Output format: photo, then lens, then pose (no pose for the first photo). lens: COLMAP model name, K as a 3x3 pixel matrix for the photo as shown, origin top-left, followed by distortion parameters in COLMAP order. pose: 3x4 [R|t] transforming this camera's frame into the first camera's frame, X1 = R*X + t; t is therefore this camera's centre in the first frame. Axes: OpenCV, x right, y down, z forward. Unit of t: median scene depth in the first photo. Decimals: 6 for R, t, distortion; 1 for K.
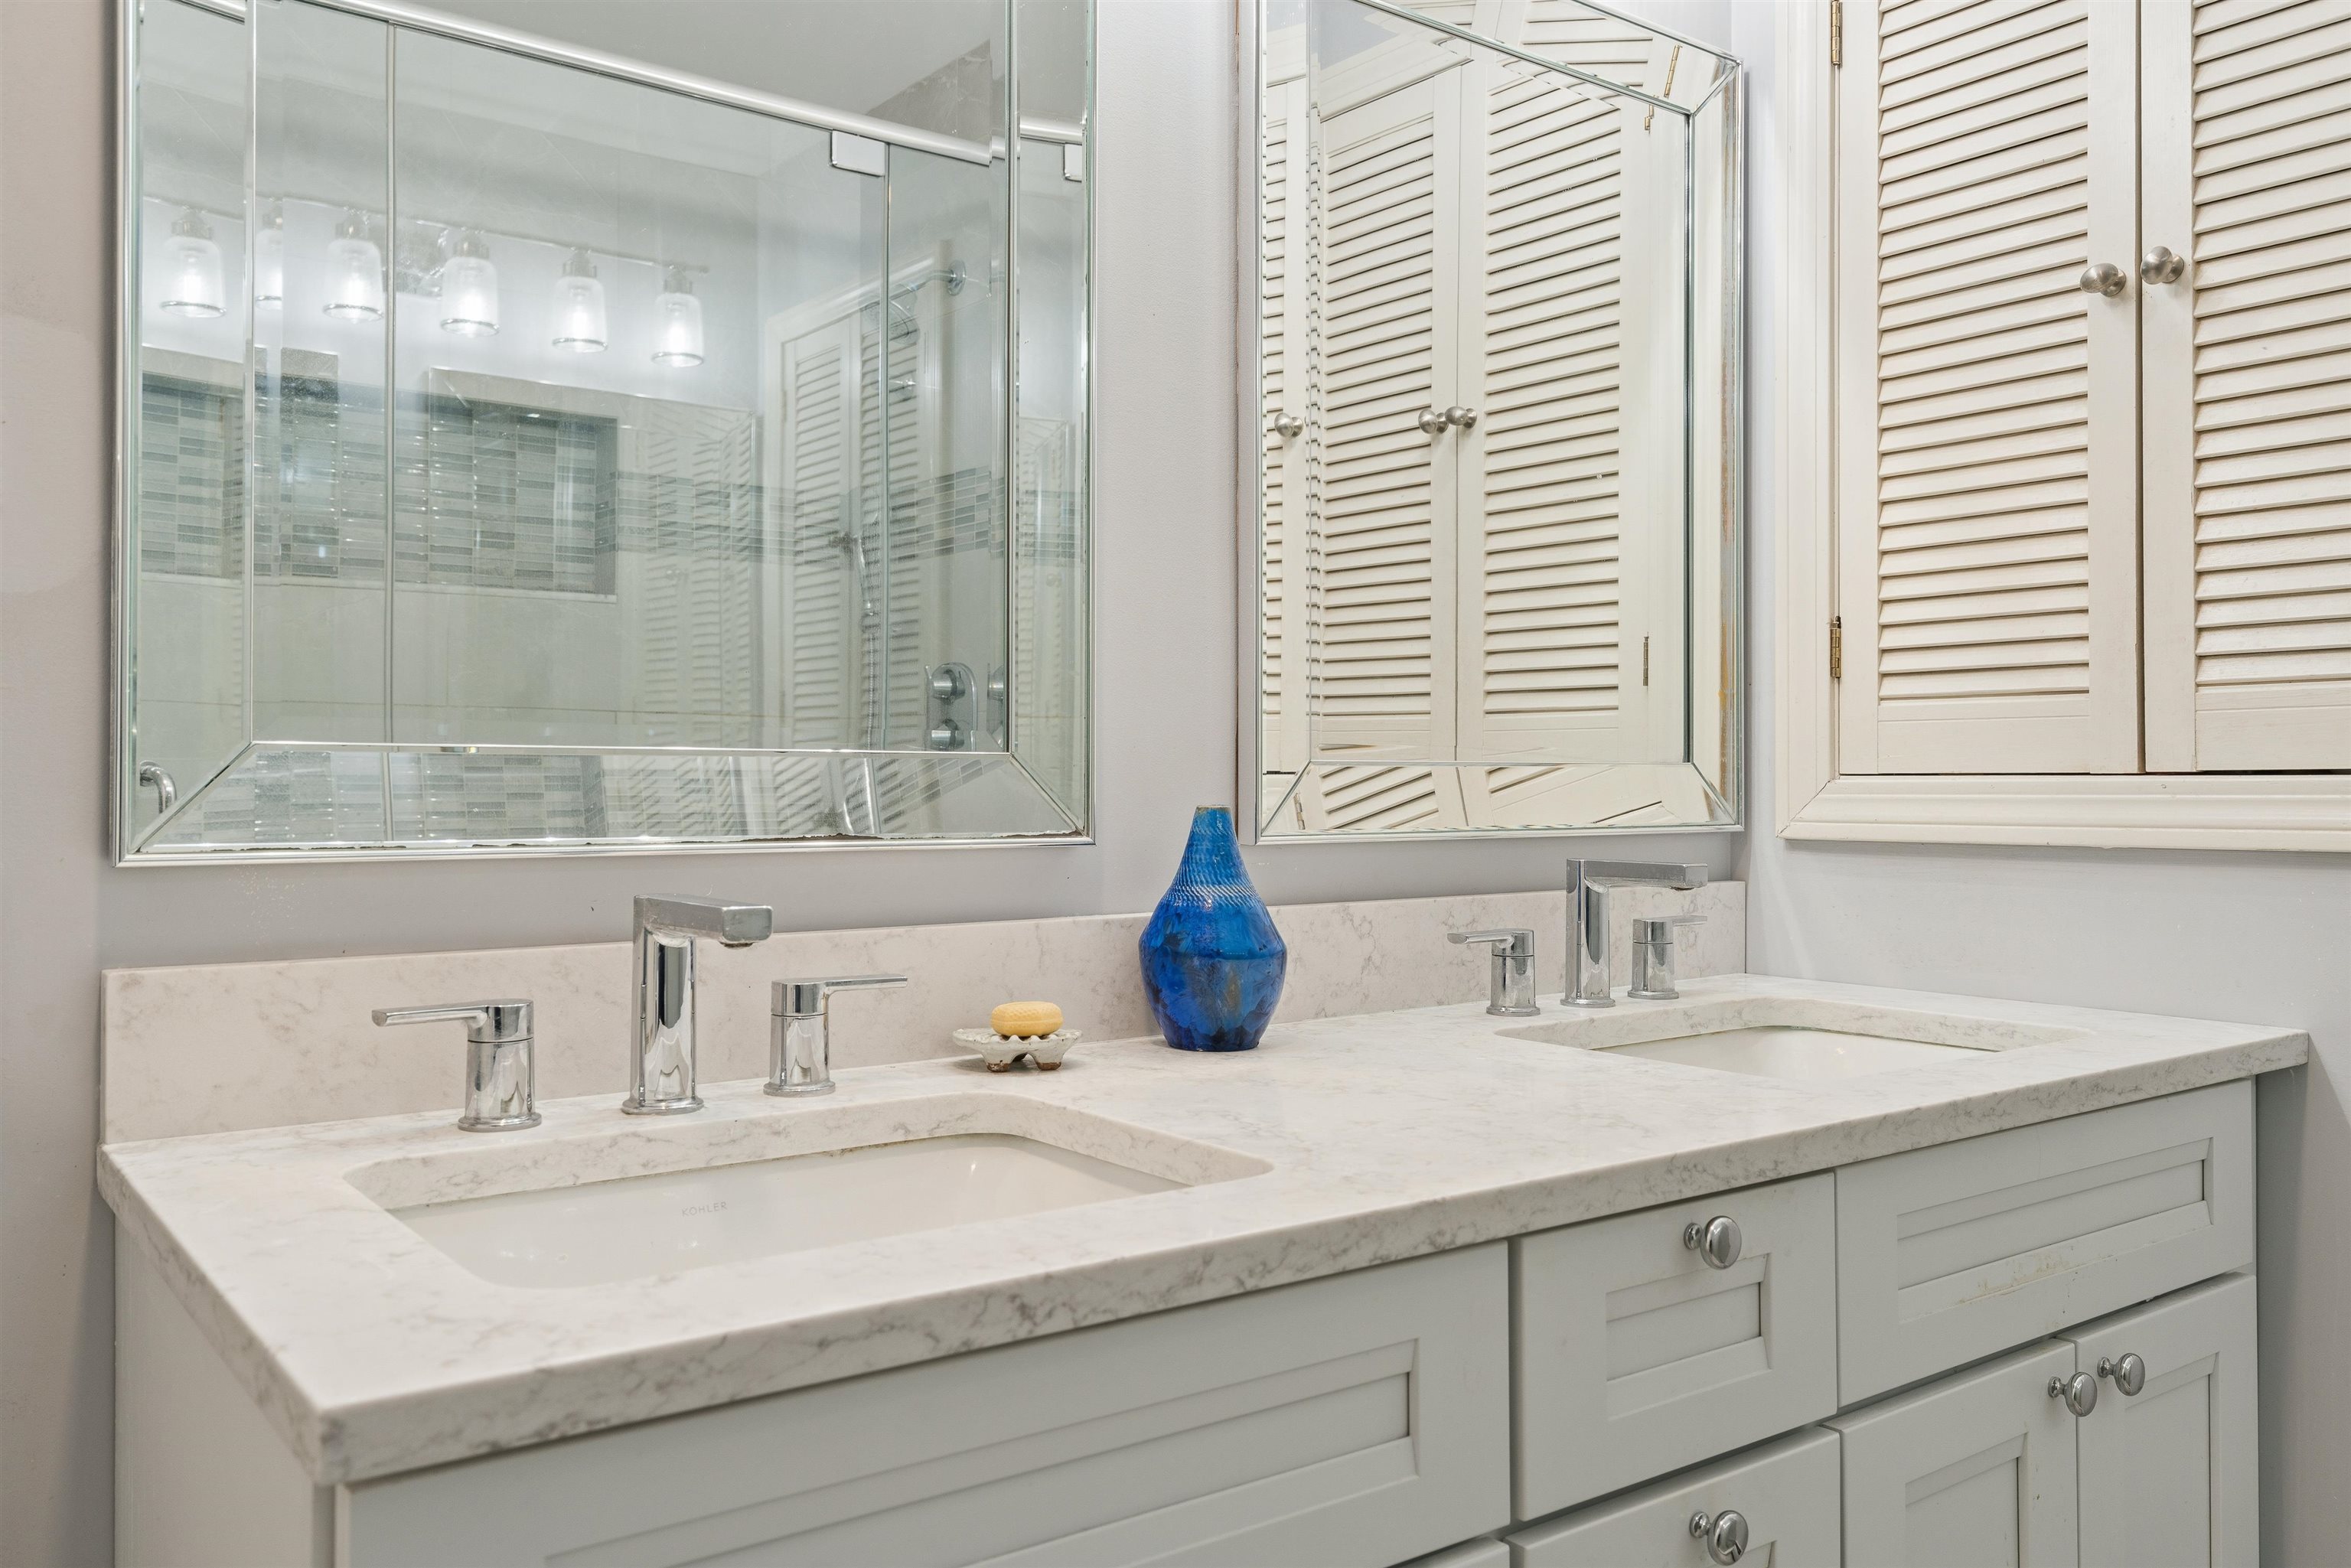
lens RADIAL K [[1842.7, 0, 1172.0], [0, 1842.7, 775.4], [0, 0, 1]] dist [0.007594, -0.000375]
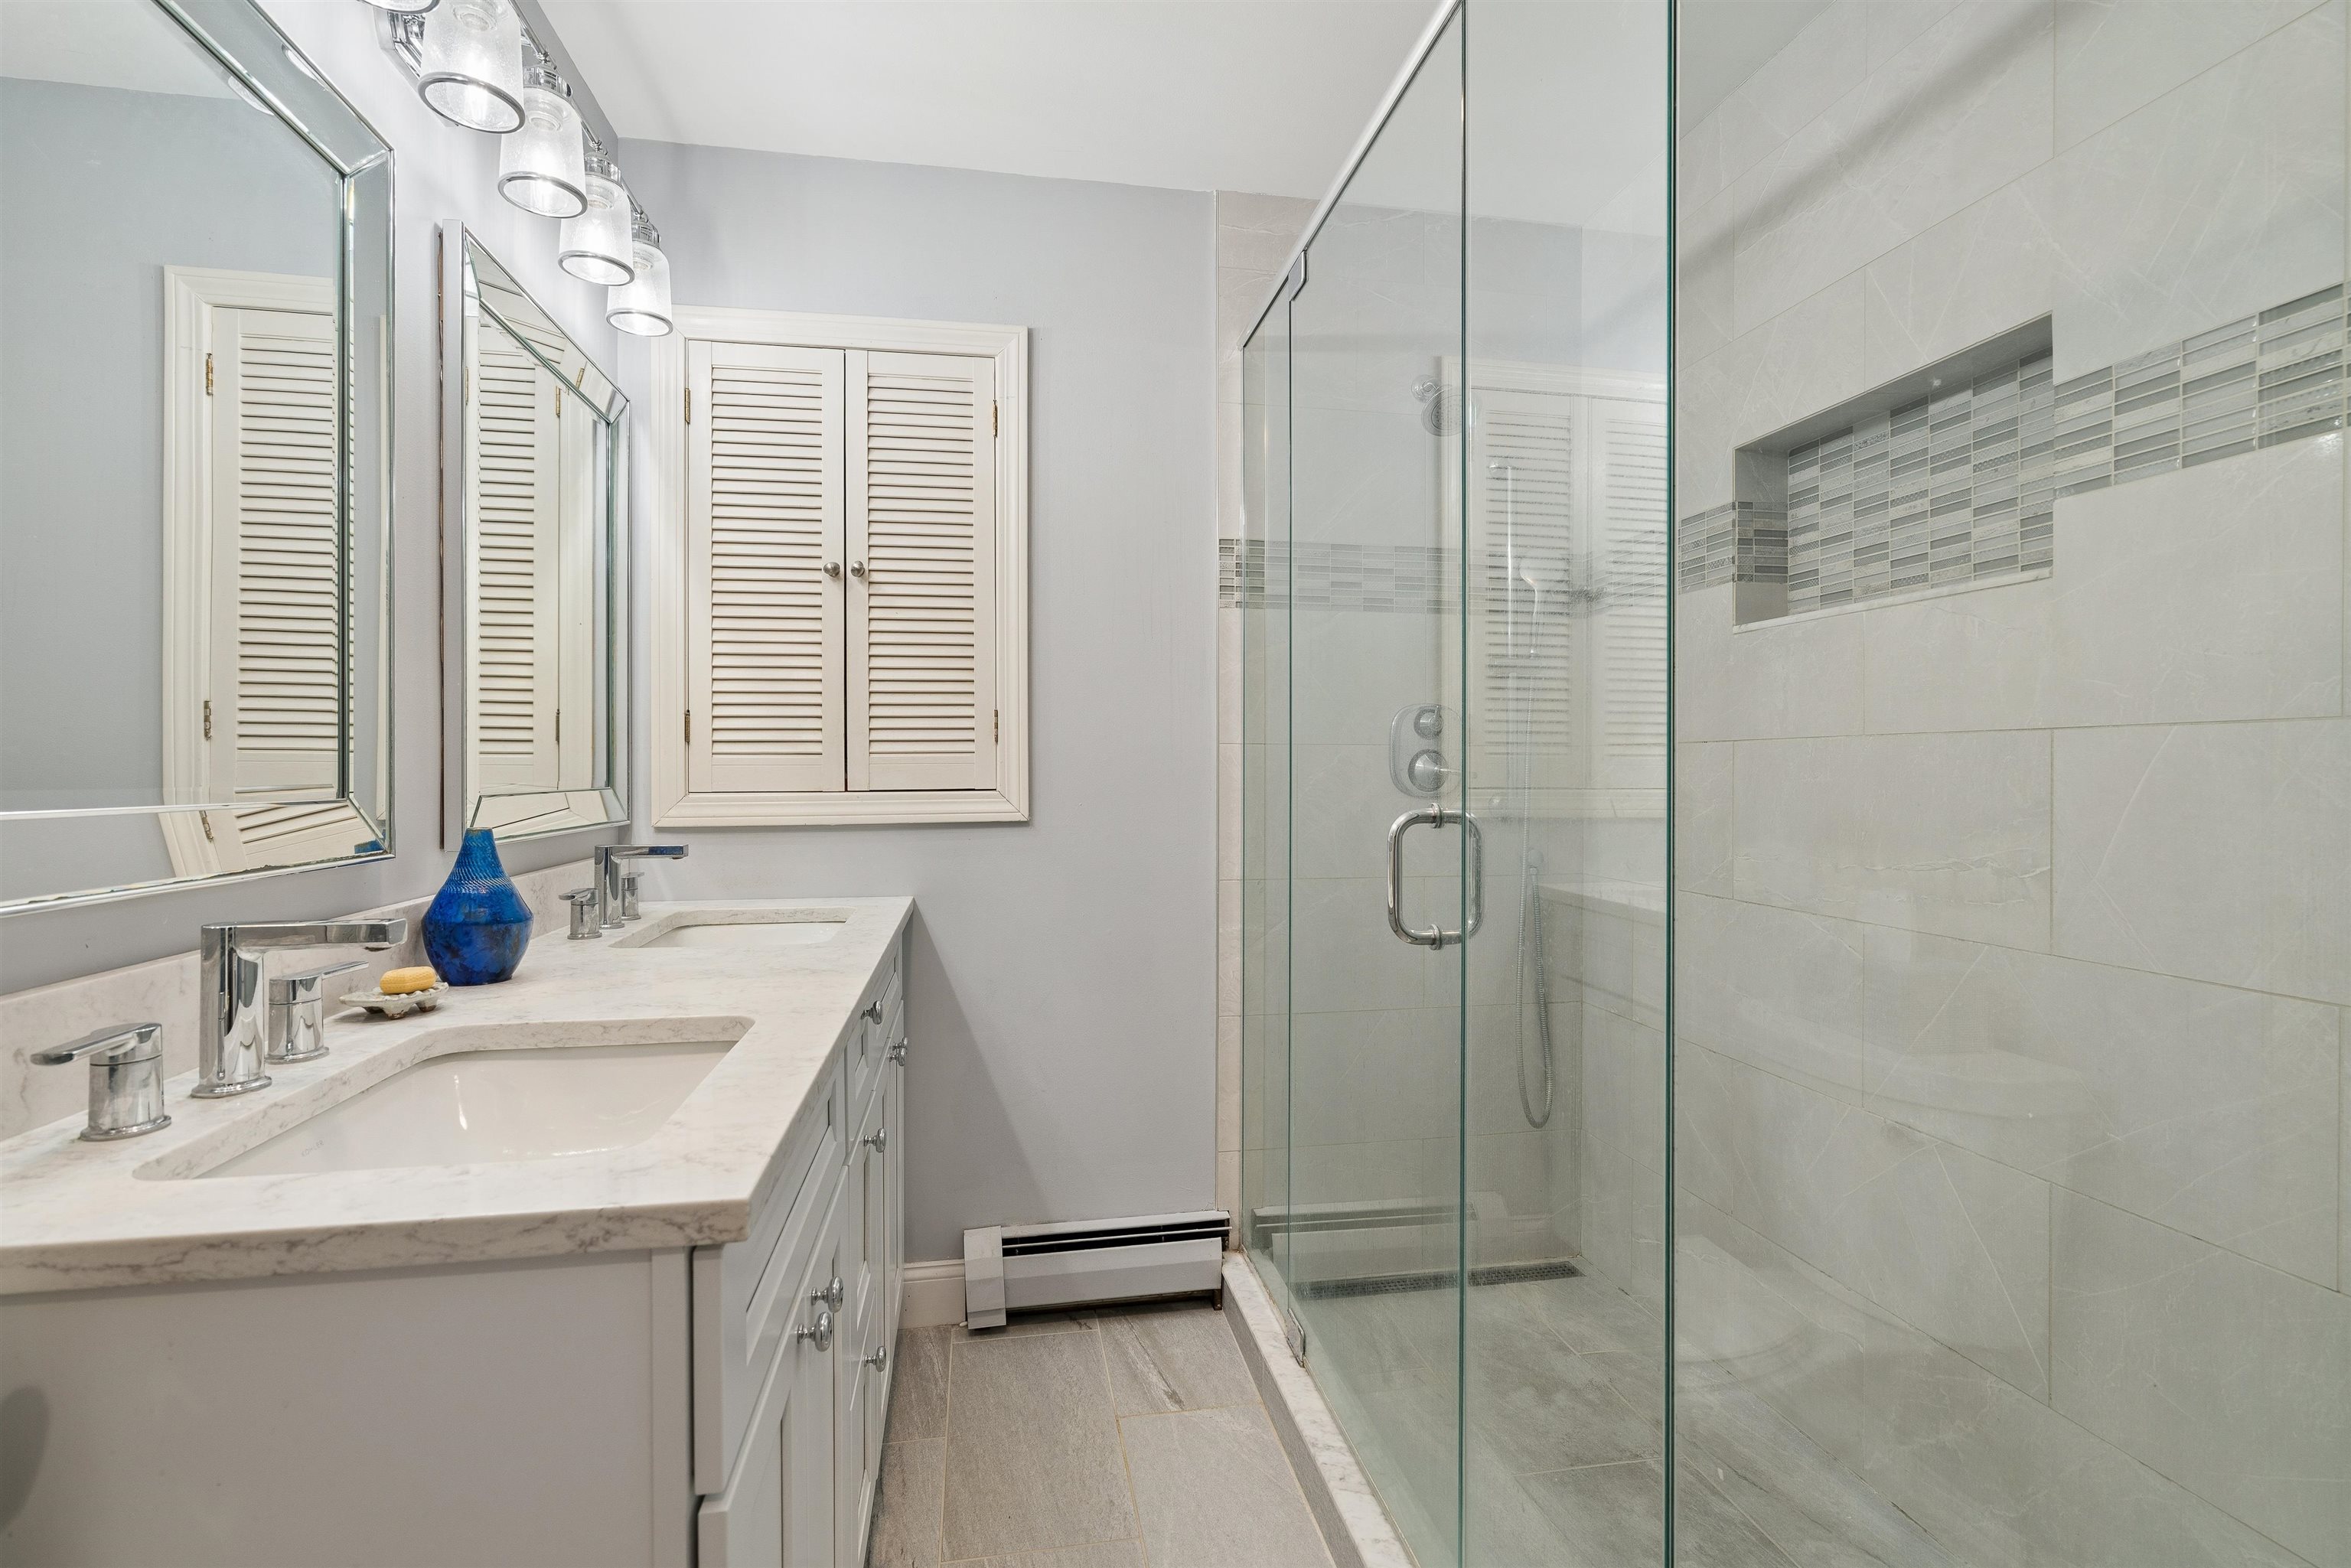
lens RADIAL K [[1069.6, 0, 1175.2], [0, 1069.6, 776.0], [0, 0, 1]] dist [-0.009531, 0.000975]
pose [[0.442041, -0.008584, 0.896954, -0.480244], [0.000234, 0.999955, 0.009454, -0.032605], [-0.896995, -0.003969, 0.442023, 0.063656]]
